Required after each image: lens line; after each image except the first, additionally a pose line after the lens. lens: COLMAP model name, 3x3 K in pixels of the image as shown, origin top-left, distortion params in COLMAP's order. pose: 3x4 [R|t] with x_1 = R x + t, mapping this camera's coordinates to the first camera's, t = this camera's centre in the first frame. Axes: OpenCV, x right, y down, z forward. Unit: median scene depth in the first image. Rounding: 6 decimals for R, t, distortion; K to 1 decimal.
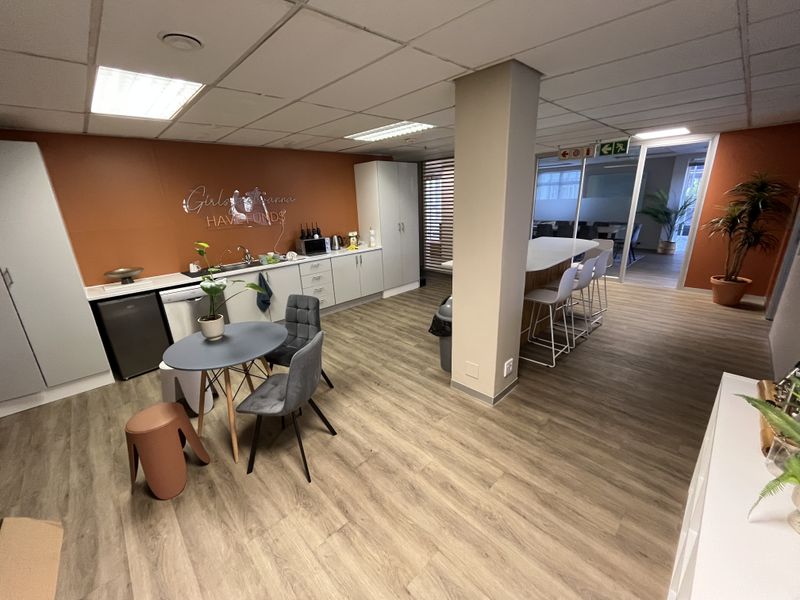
lens RADIAL K [[325.1, 0, 398.2], [0, 325.1, 300.0], [0, 0, 1]] dist [-0.006471, 0.001931]
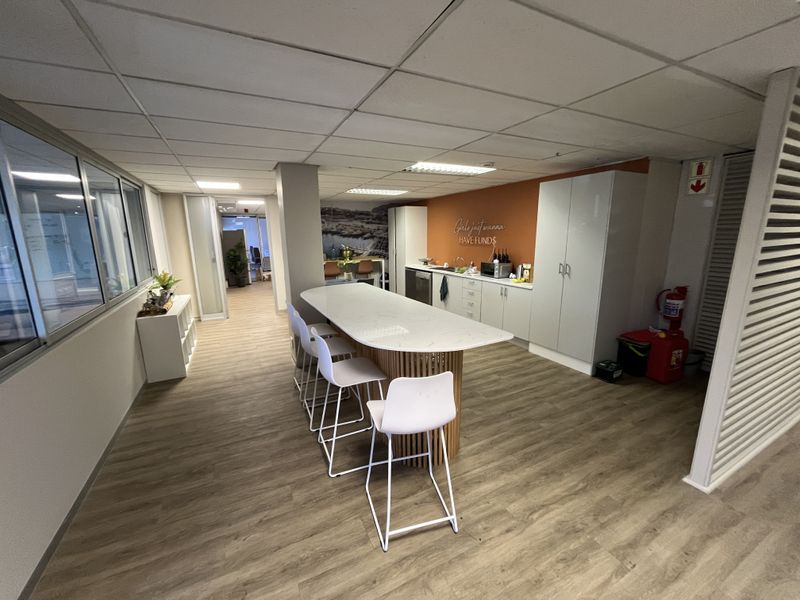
lens RADIAL K [[325.1, 0, 397.0], [0, 325.1, 297.4], [0, 0, 1]] dist [-0.006471, 0.001931]
pose [[-0.301208, 0.232450, -0.924792, 0.939040], [-0.259221, 0.913349, 0.314003, -0.360273], [0.917648, 0.334306, -0.214852, 1.028216]]
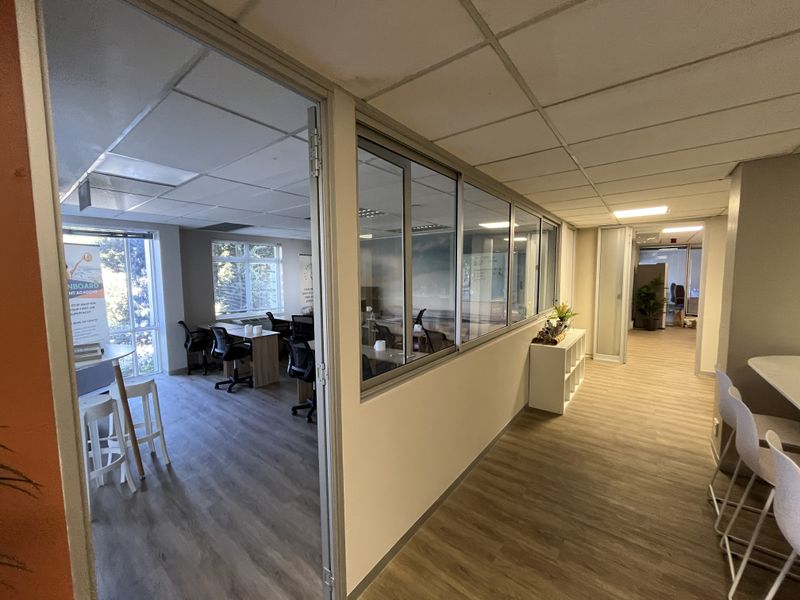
lens RADIAL K [[325.1, 0, 394.1], [0, 325.1, 301.0], [0, 0, 1]] dist [-0.006471, 0.001931]
pose [[-0.989774, 0.063506, -0.127731, 0.864962], [0.009955, 0.924000, 0.382264, -0.333245], [0.142299, 0.377083, -0.915183, 0.978349]]
